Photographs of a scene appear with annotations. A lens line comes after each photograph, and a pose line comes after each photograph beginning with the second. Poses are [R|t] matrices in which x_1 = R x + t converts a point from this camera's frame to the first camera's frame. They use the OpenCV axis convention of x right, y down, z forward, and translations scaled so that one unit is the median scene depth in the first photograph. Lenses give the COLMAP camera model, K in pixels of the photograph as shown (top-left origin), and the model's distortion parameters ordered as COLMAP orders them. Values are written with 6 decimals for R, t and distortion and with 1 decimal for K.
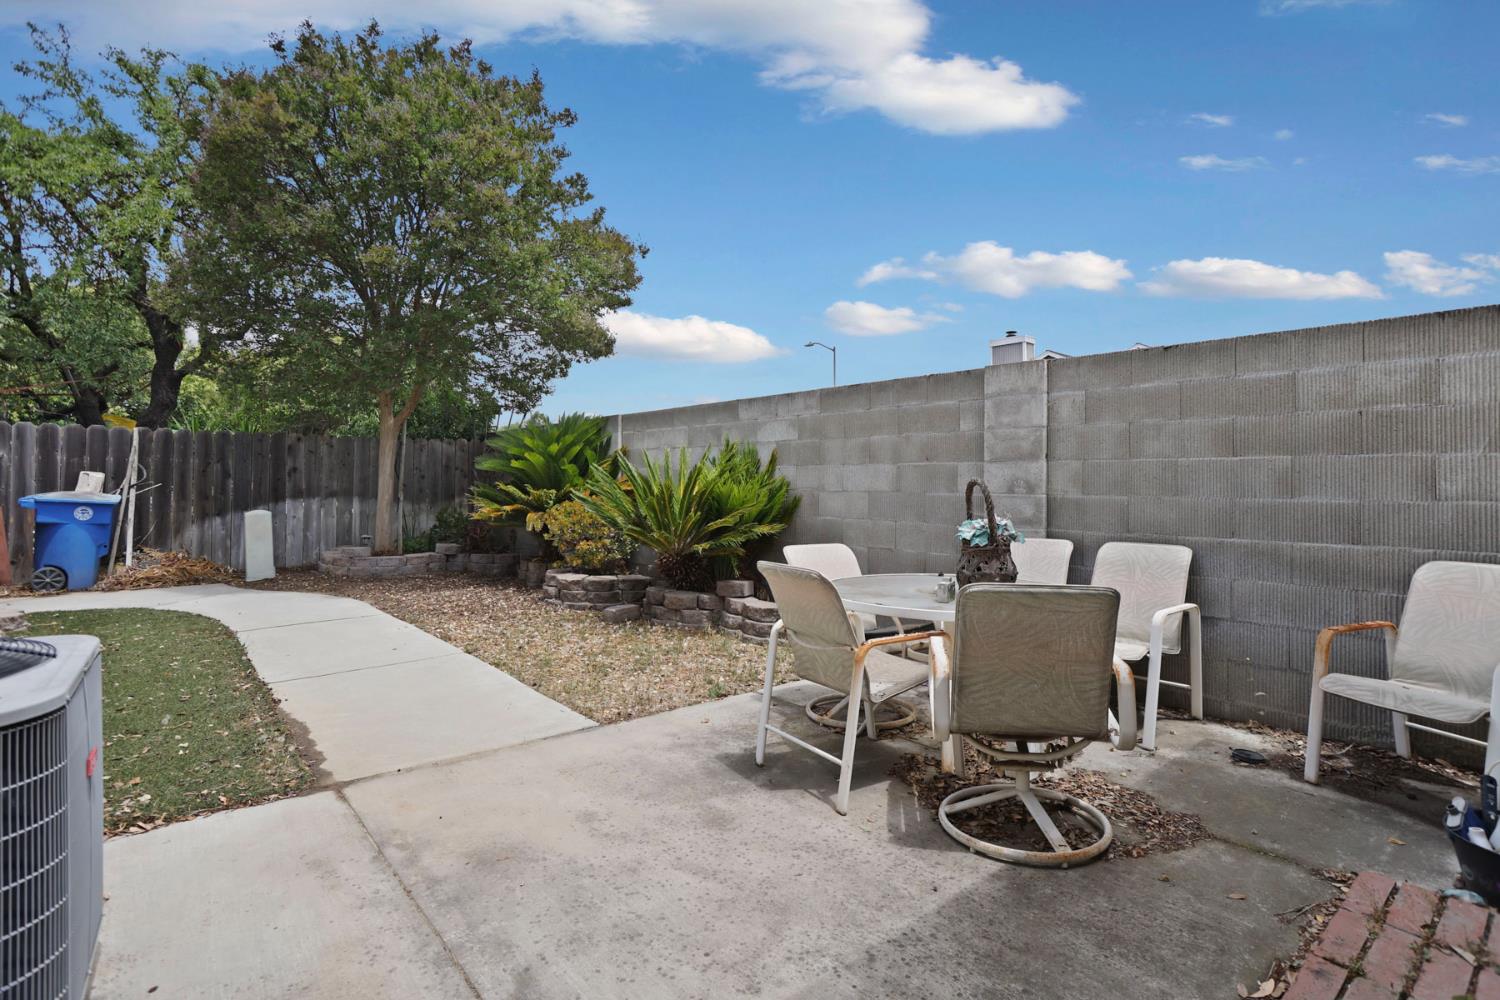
lens RADIAL K [[737.5, 0, 751.5], [0, 737.5, 466.5], [0, 0, 1]] dist [-0.062946, 0.027691]
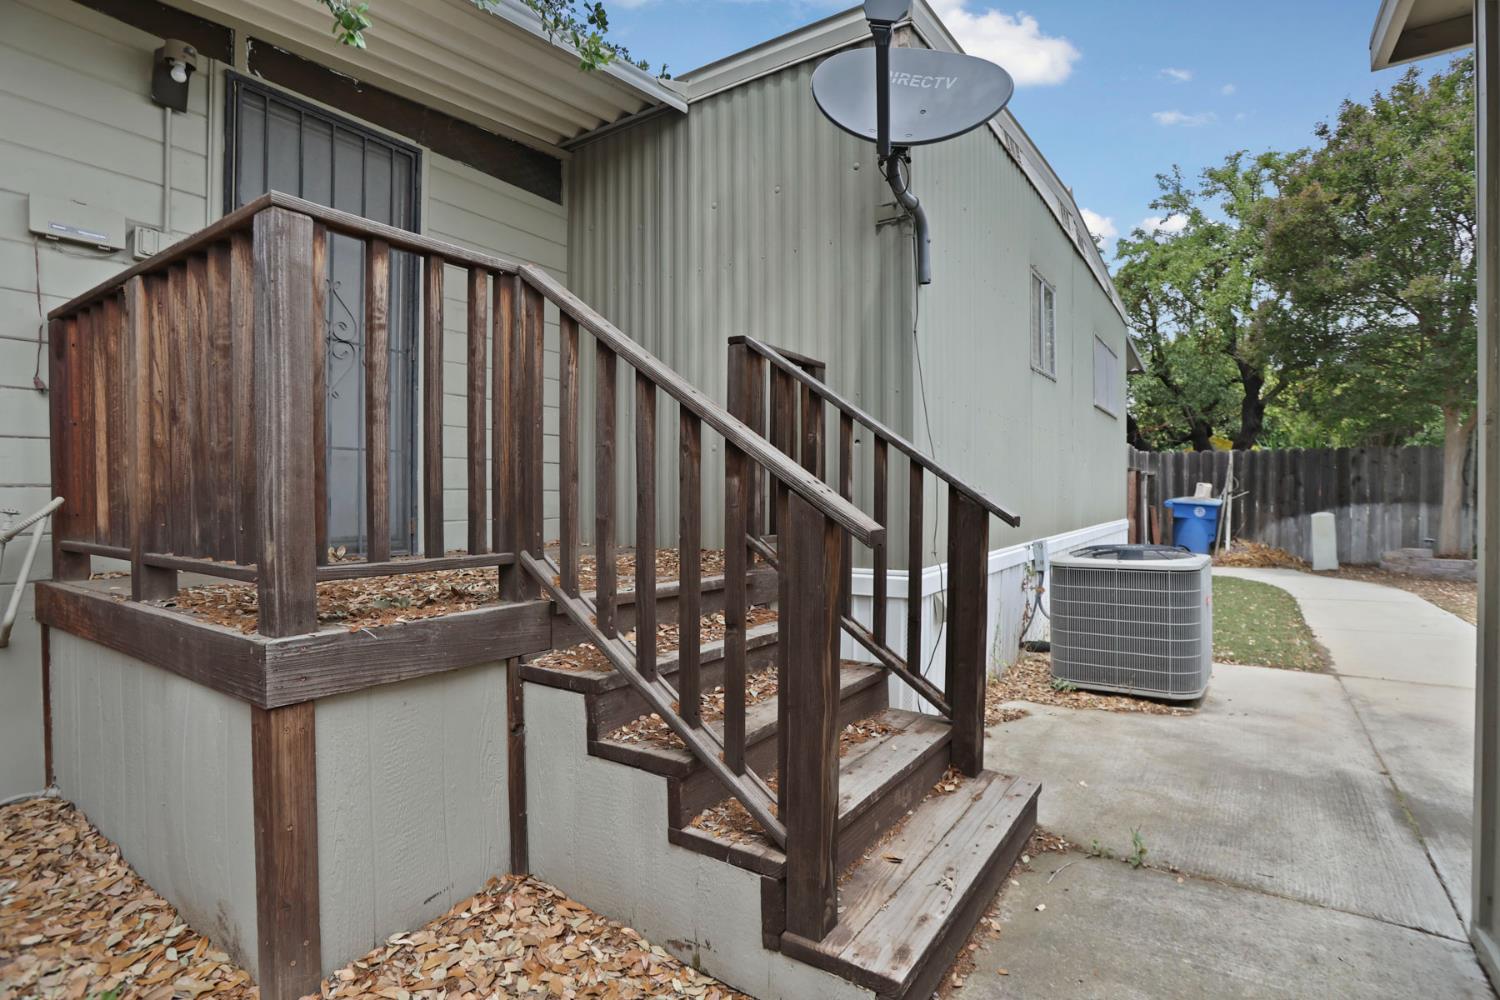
lens RADIAL K [[722.2, 0, 769.9], [0, 722.2, 500.8], [0, 0, 1]] dist [-0.060699, 0.021246]
pose [[0.272068, 0.007319, -0.962250, 0.189789], [0.027412, 0.999506, 0.015352, -0.002542], [0.961887, -0.030554, 0.271733, -0.208649]]
